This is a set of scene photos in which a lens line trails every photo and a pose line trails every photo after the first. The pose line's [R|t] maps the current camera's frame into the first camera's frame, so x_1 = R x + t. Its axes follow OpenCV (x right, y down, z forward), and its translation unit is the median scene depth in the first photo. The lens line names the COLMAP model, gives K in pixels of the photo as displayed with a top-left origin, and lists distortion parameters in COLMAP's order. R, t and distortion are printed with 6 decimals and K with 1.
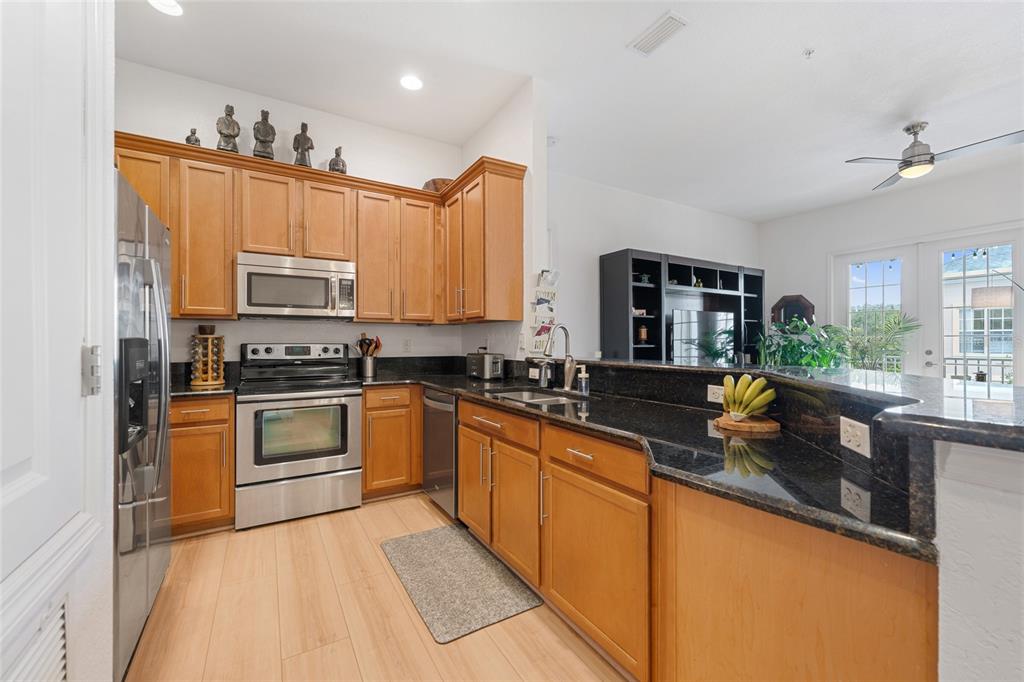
lens RADIAL K [[417.5, 0, 513.9], [0, 417.5, 341.0], [0, 0, 1]] dist [0.001234, -0.000689]
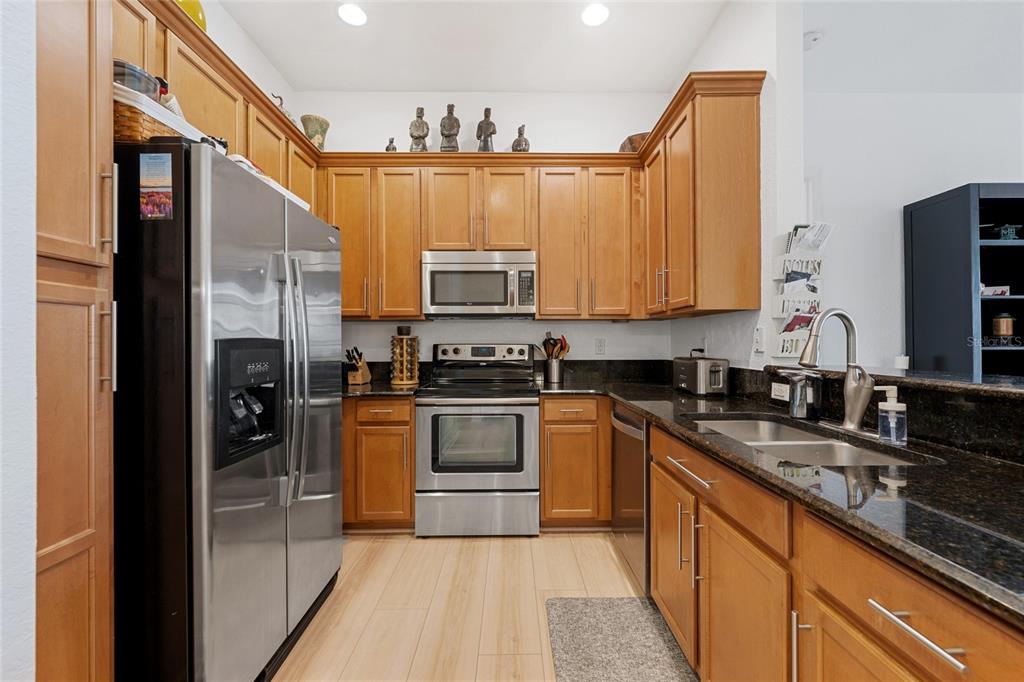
lens RADIAL K [[417.5, 0, 512.1], [0, 417.5, 340.6], [0, 0, 1]] dist [0.001234, -0.000689]
pose [[0.863398, -0.003746, -0.504510, 0.016186], [0.003210, 0.999993, -0.001932, 0.000629], [0.504514, 0.000049, 0.863404, 0.237524]]
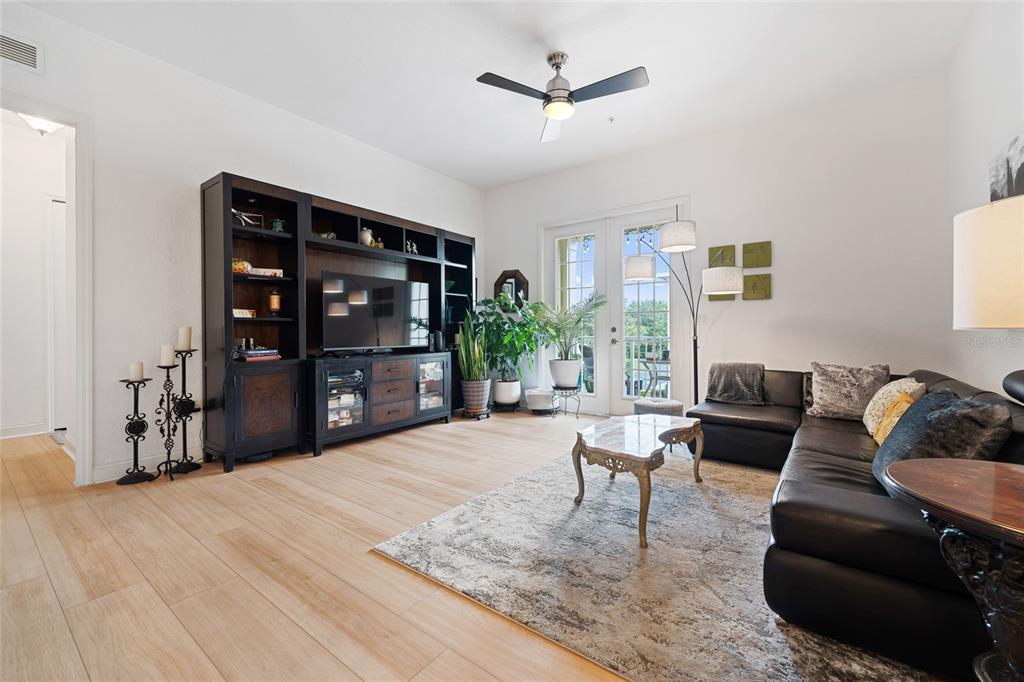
lens RADIAL K [[417.5, 0, 517.3], [0, 417.5, 335.2], [0, 0, 1]] dist [0.001234, -0.000689]
pose [[0.925930, -0.003250, 0.377682, 0.683073], [0.000001, 0.999963, 0.008601, 0.052657], [-0.377696, -0.007964, 0.925895, 0.291836]]
